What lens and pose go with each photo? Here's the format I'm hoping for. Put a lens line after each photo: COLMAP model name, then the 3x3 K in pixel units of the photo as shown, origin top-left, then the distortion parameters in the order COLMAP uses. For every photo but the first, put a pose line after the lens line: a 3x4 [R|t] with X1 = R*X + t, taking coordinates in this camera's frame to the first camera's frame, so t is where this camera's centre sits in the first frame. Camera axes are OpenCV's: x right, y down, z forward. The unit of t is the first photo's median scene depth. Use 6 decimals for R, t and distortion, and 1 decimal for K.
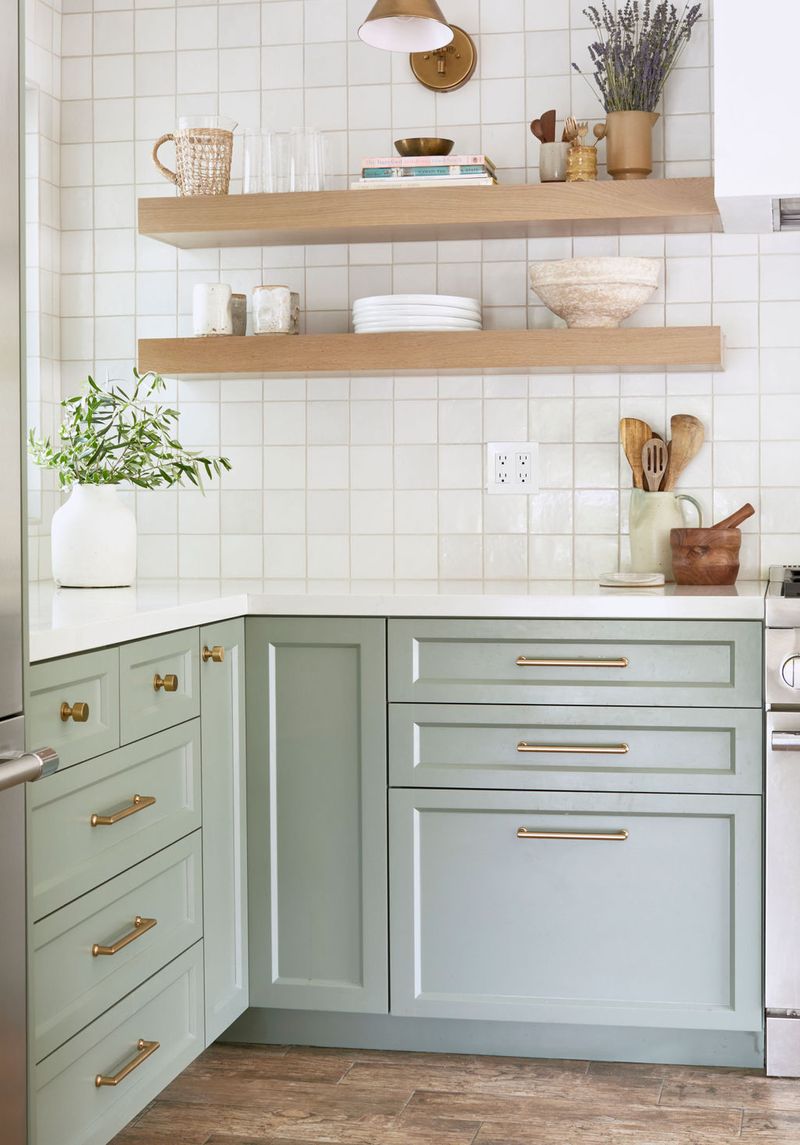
lens RADIAL K [[1834.2, 0, 399.3], [0, 1834.2, 572.8], [0, 0, 1]] dist [-0.085684, 0.000000]
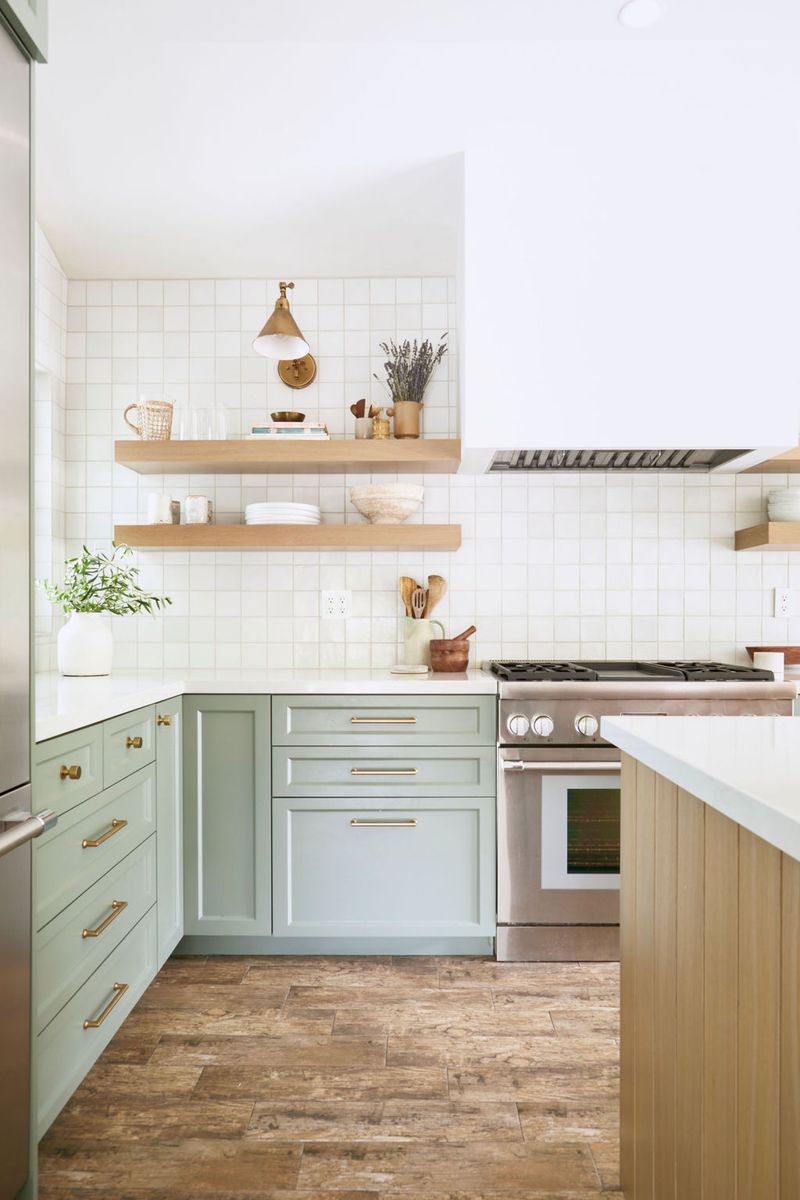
lens RADIAL K [[830.4, 0, 391.6], [0, 830.4, 629.2], [0, 0, 1]] dist [-0.029994, 0.017474]
pose [[0.982042, 0.002251, 0.188648, -0.039371], [0.003399, 0.999555, -0.029619, -0.011180], [-0.188631, 0.029728, 0.981598, 0.232690]]
